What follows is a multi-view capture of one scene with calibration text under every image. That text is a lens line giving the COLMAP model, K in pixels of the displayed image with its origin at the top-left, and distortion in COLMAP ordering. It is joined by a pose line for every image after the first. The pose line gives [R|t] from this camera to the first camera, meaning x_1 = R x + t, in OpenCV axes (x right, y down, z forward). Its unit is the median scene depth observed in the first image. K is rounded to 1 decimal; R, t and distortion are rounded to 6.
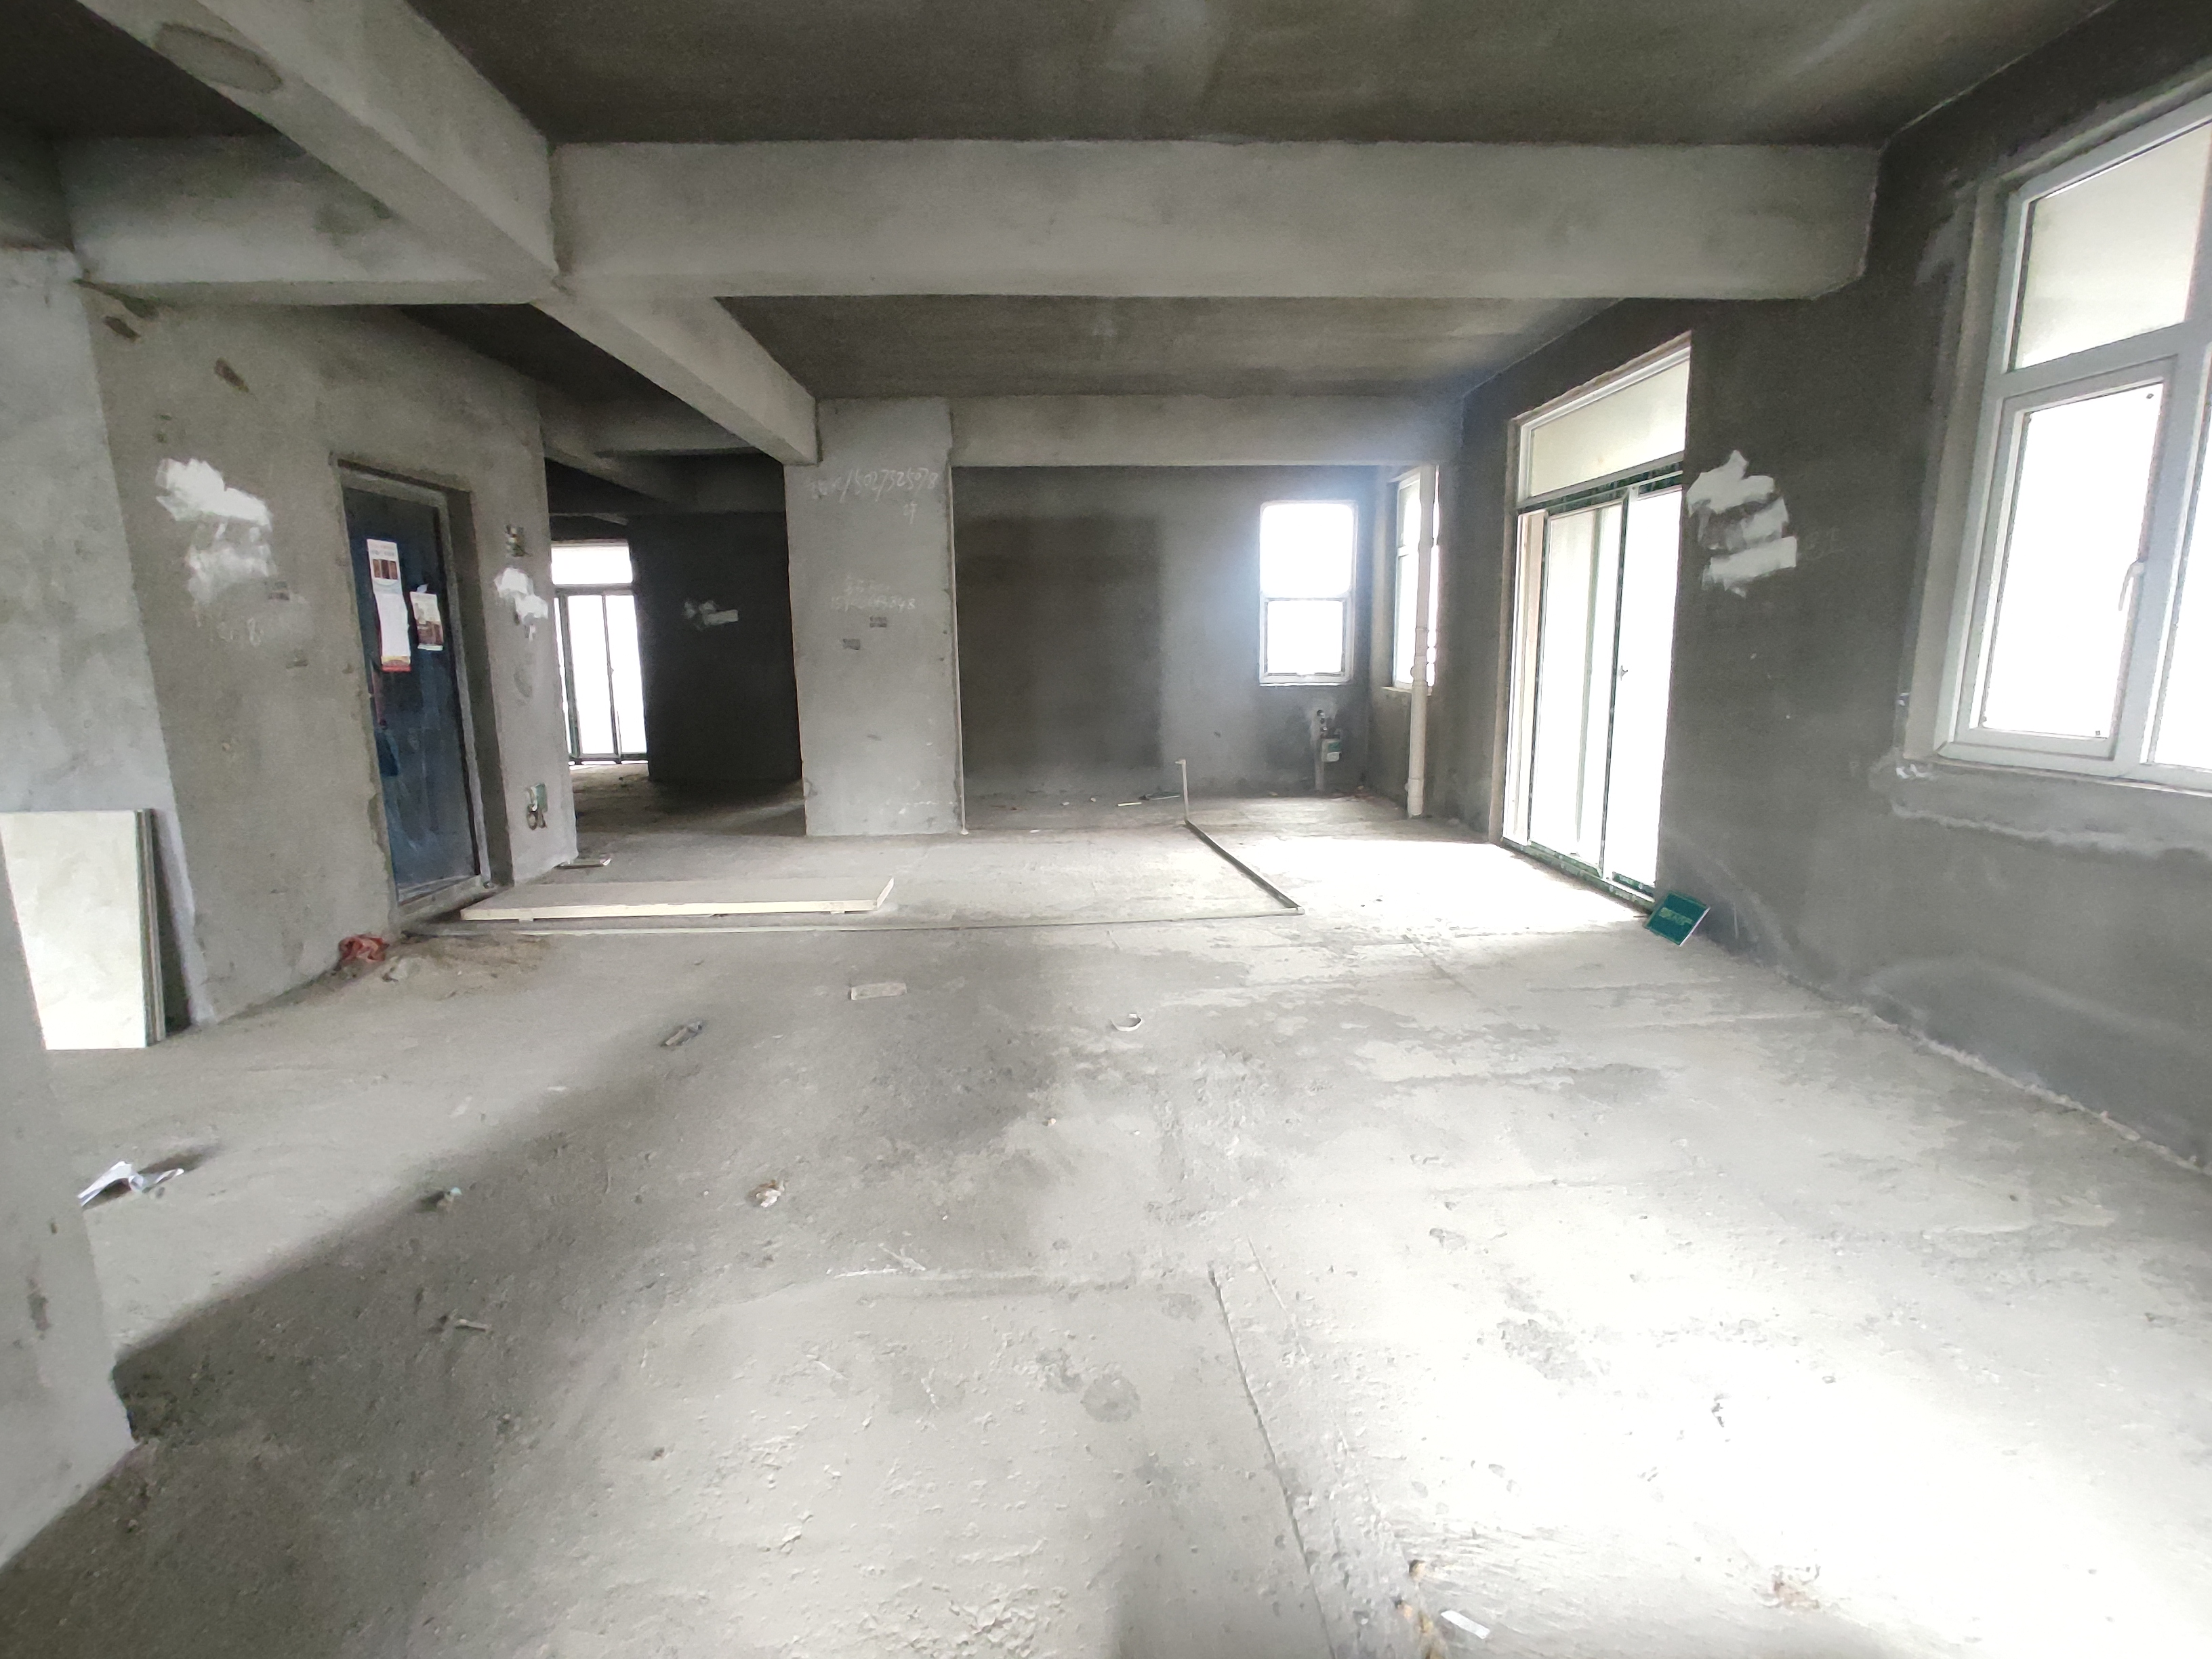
lens RADIAL K [[988.1, 0, 1106.0], [0, 988.1, 829.5], [0, 0, 1]] dist [-0.061908, 0.030976]
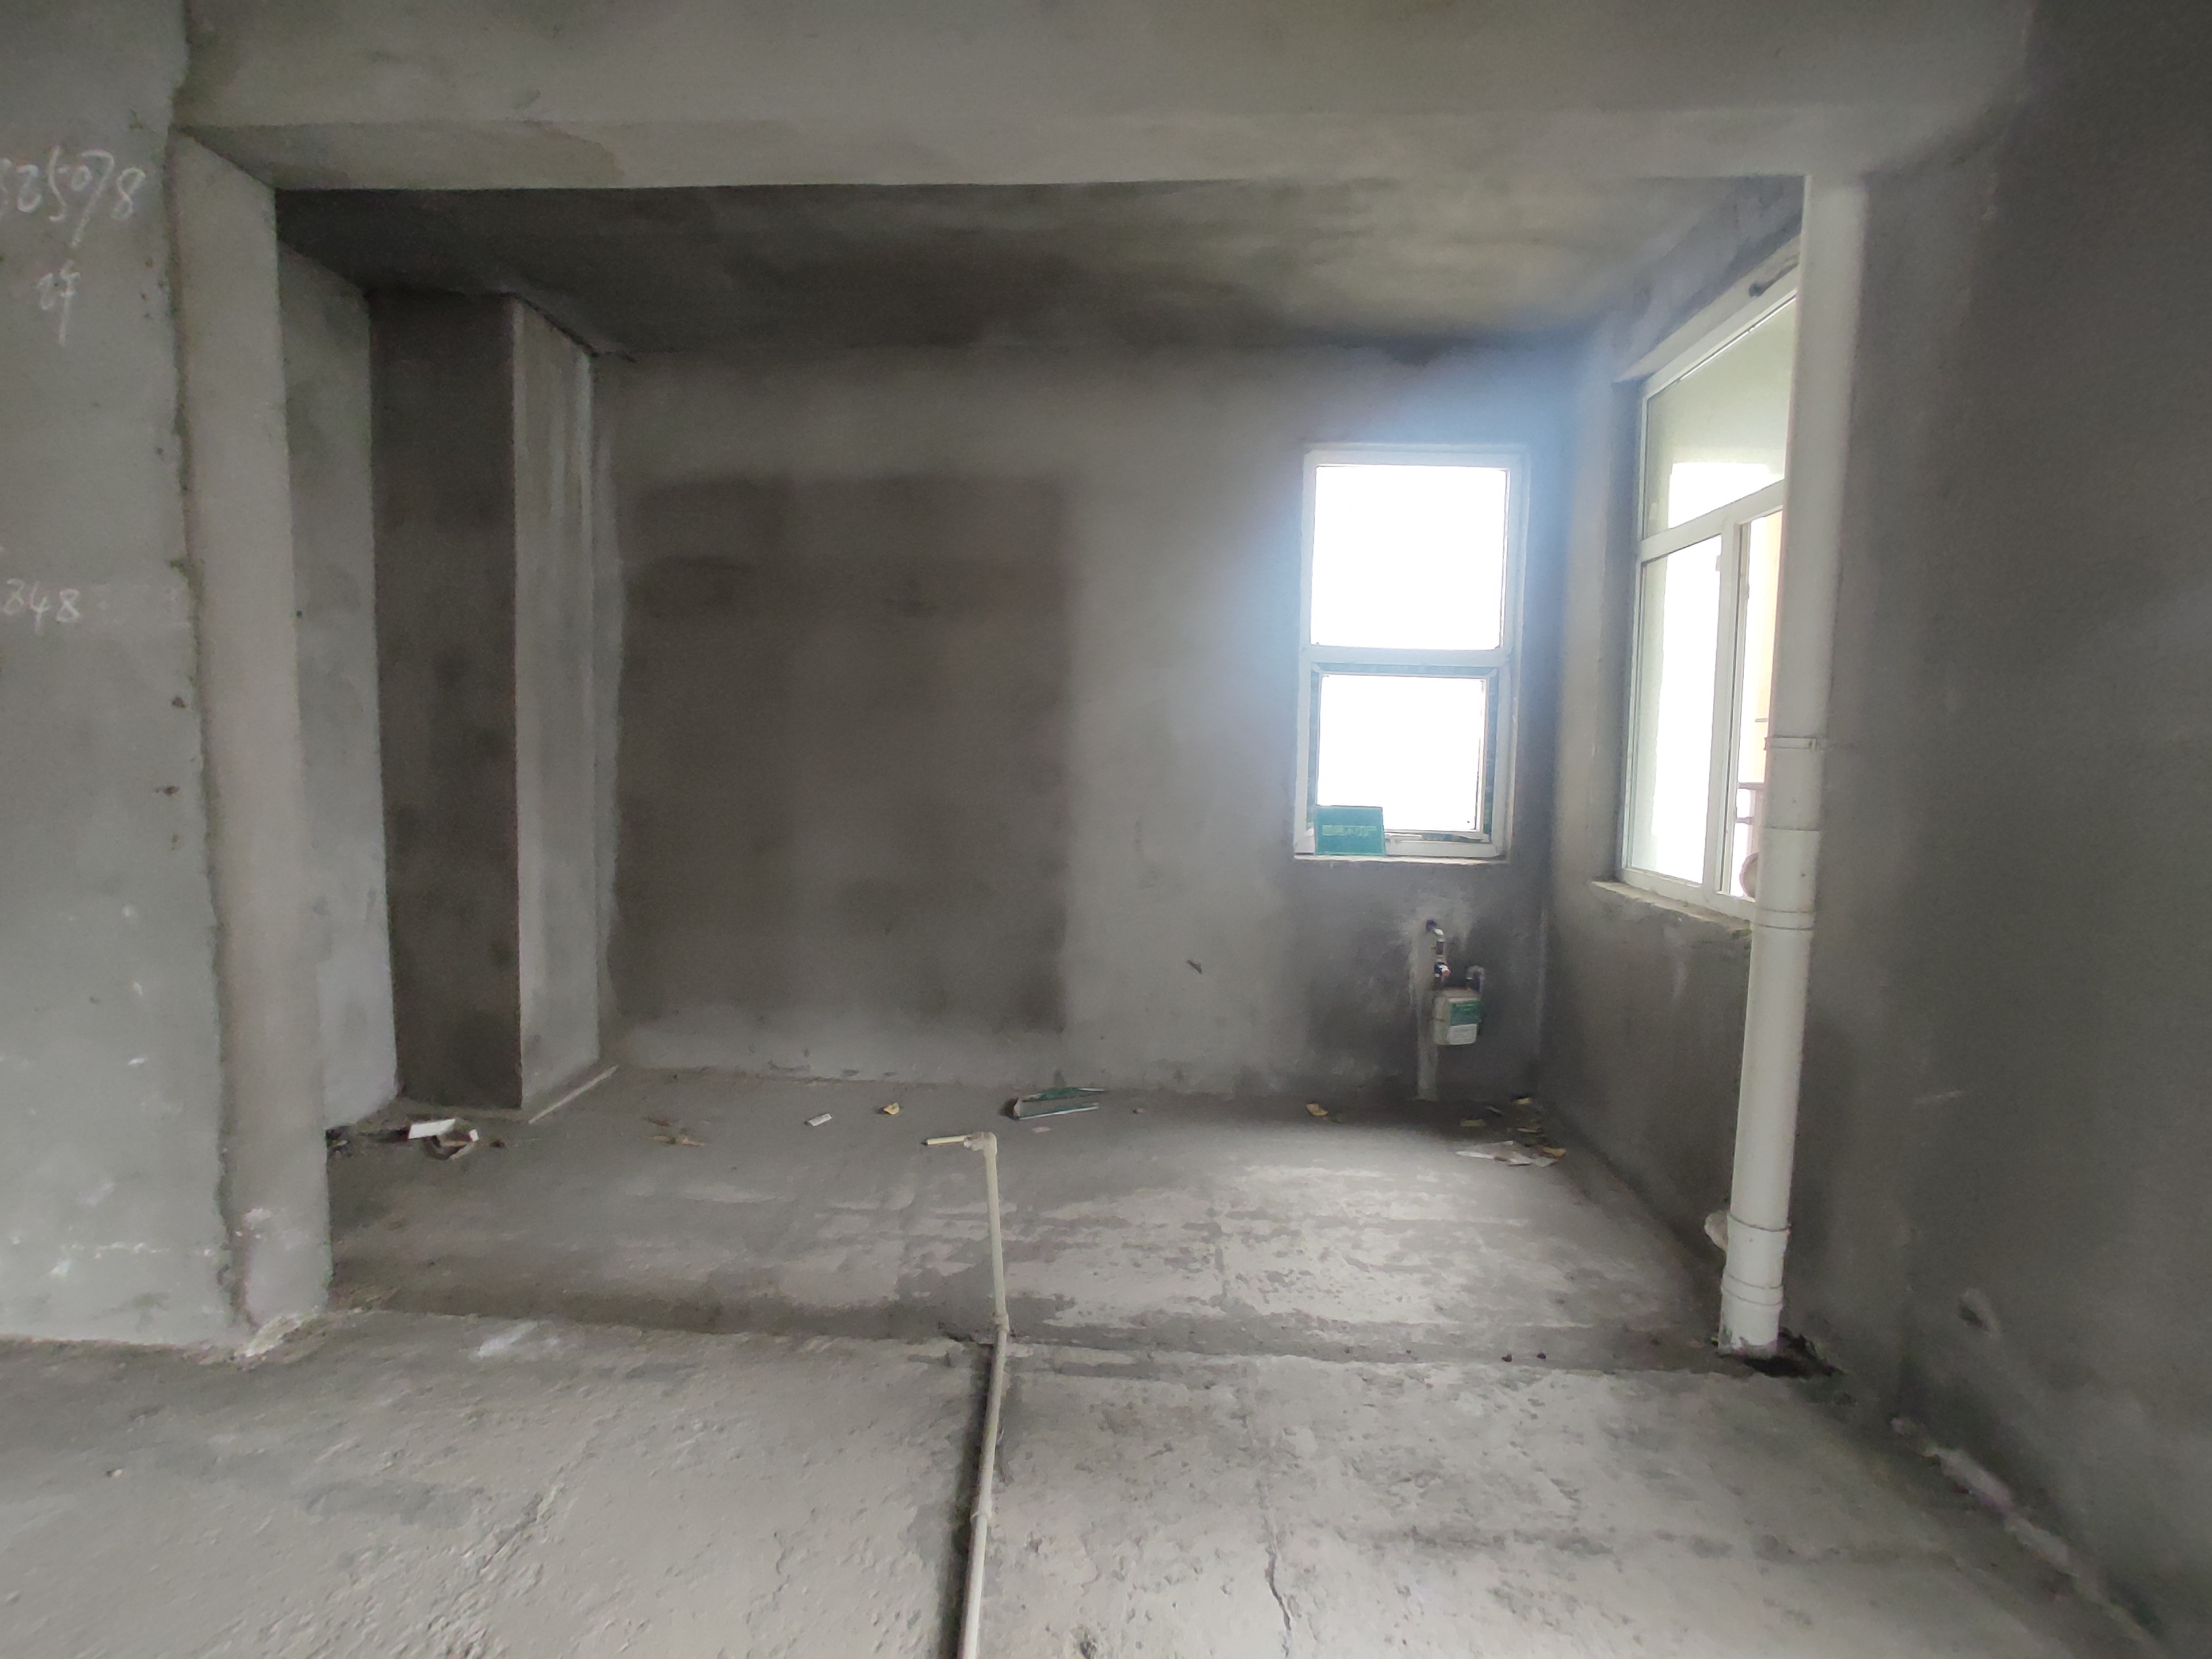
lens RADIAL K [[1002.3, 0, 1095.4], [0, 1002.3, 824.2], [0, 0, 1]] dist [-0.056071, 0.032332]
pose [[0.994984, 0.034962, -0.093728, 0.253305], [-0.045089, 0.993105, -0.108208, -0.248035], [0.089299, 0.111892, 0.989700, 1.267675]]
